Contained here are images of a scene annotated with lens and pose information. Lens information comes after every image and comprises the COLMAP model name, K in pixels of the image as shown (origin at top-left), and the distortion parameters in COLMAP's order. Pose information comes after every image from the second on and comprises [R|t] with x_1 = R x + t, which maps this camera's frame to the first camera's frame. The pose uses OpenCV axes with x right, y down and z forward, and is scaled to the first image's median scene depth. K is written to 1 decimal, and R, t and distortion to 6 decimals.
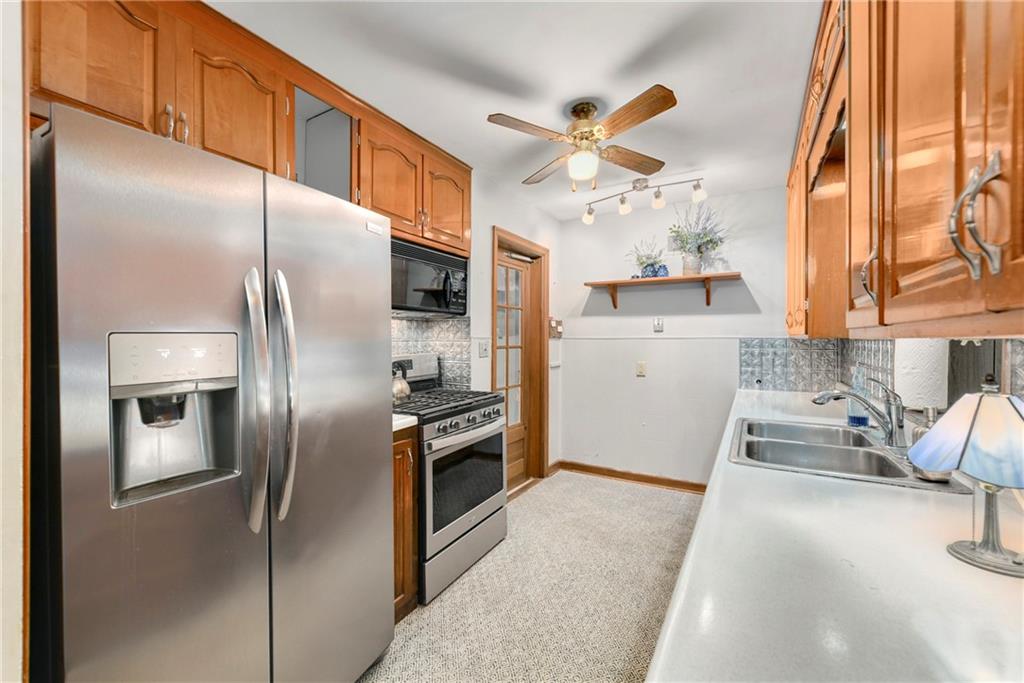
lens RADIAL K [[404.5, 0, 512.0], [0, 404.5, 339.4], [0, 0, 1]] dist [0.002893, 0.000108]
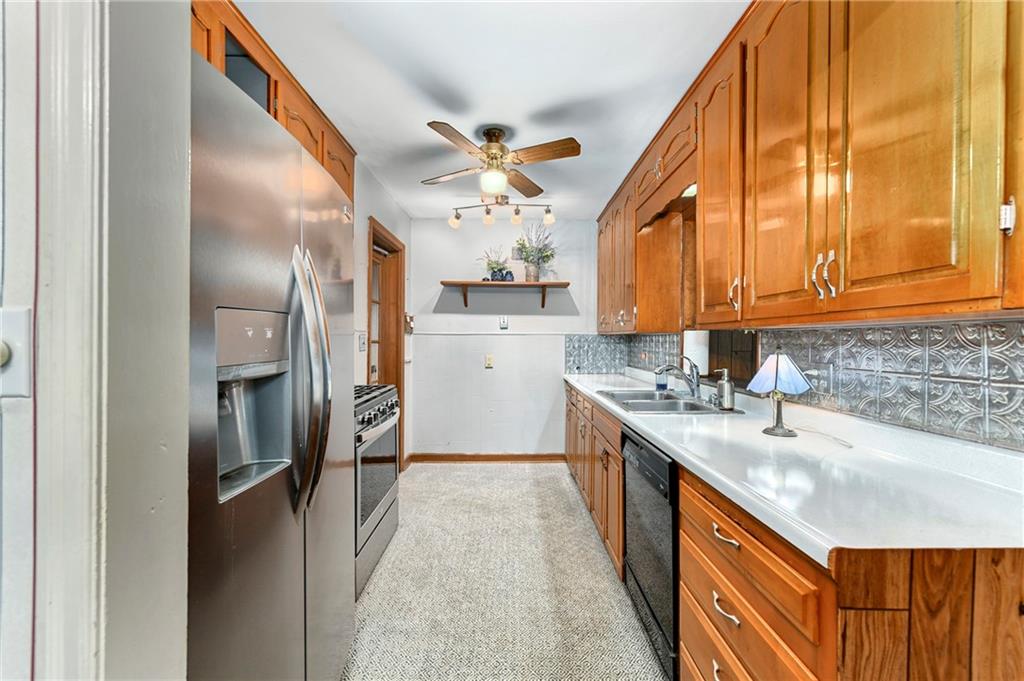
lens RADIAL K [[413.8, 0, 512.0], [0, 413.8, 340.5], [0, 0, 1]] dist [0.001385, -0.000084]
pose [[0.861208, 0.003523, 0.508240, -0.235853], [-0.004685, 0.999989, 0.001007, 0.014575], [-0.508231, -0.003248, 0.861215, -0.029721]]
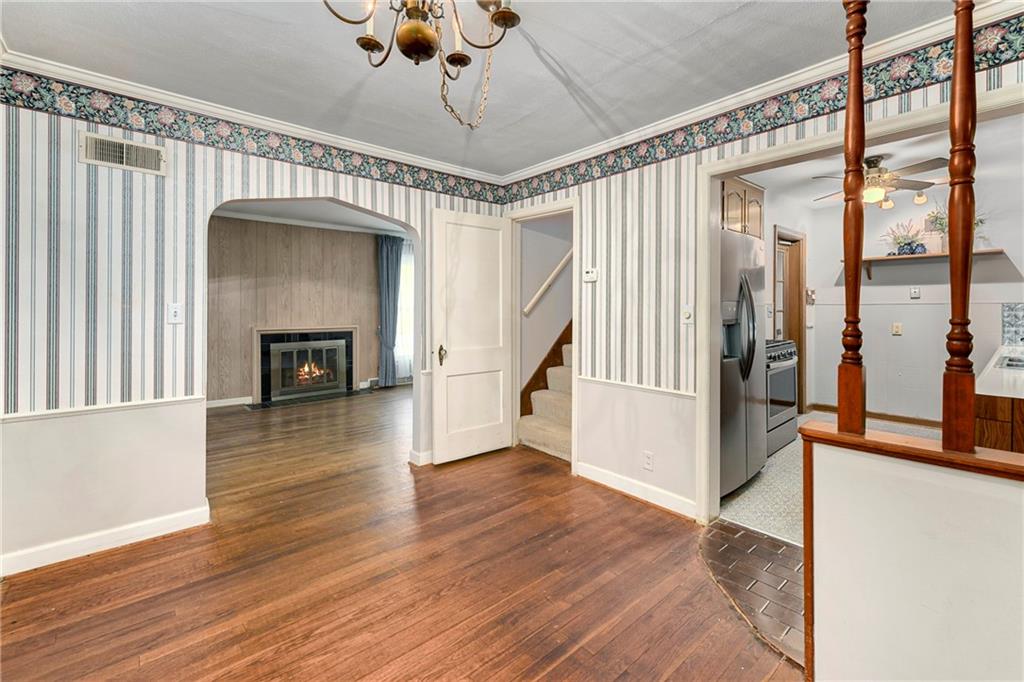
lens RADIAL K [[429.0, 0, 525.4], [0, 429.0, 307.5], [0, 0, 1]] dist [-0.000488, -0.000124]
pose [[0.946105, -0.001689, -0.323855, -0.354249], [0.002026, 0.999998, 0.000704, 0.005127], [0.323853, -0.001322, 0.946106, -0.643299]]
